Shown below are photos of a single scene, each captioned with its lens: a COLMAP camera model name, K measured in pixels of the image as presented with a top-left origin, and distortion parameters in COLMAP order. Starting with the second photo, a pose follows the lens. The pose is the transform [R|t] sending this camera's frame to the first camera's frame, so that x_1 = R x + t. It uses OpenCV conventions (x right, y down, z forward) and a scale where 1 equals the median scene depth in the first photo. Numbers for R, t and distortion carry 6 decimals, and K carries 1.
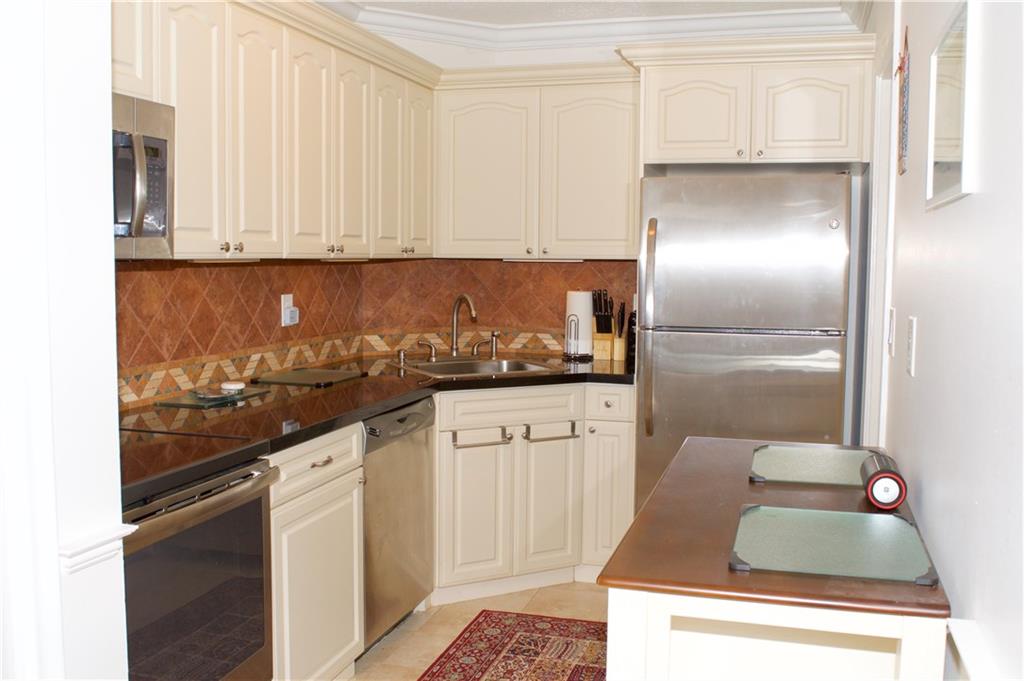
lens RADIAL K [[1007.1, 0, 510.5], [0, 1007.1, 338.4], [0, 0, 1]] dist [-0.079921, 0.000000]
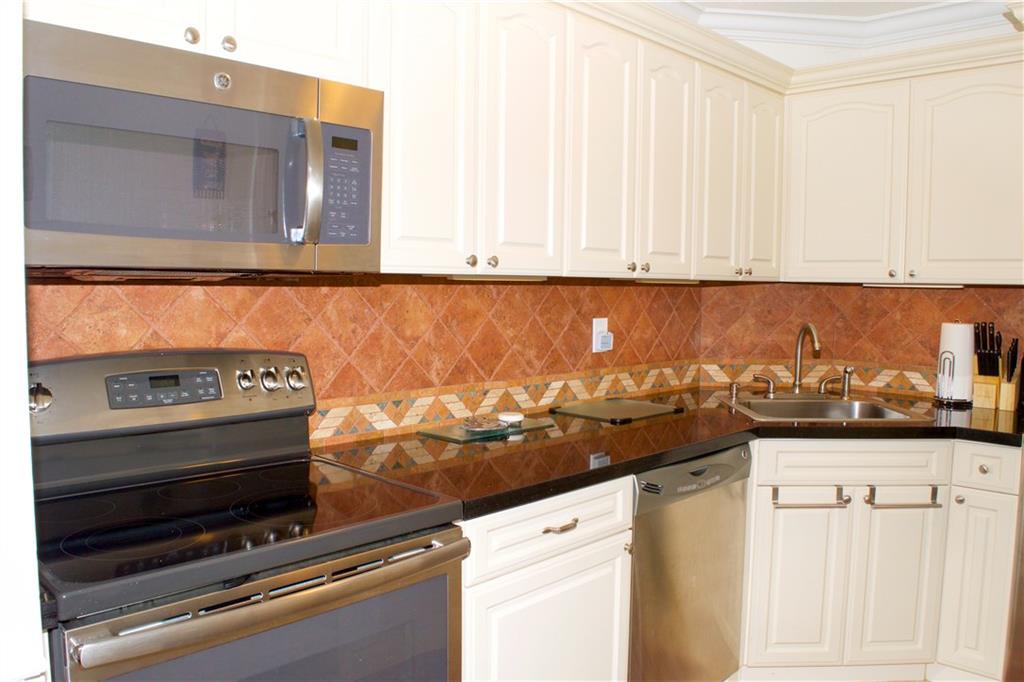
lens RADIAL K [[806.7, 0, 516.1], [0, 806.7, 341.8], [0, 0, 1]] dist [-0.096272, 0.016866]
pose [[0.884165, 0.036258, -0.465766, 0.055639], [-0.043214, 0.999057, -0.004260, -0.015317], [0.465173, 0.023894, 0.884897, 0.304387]]
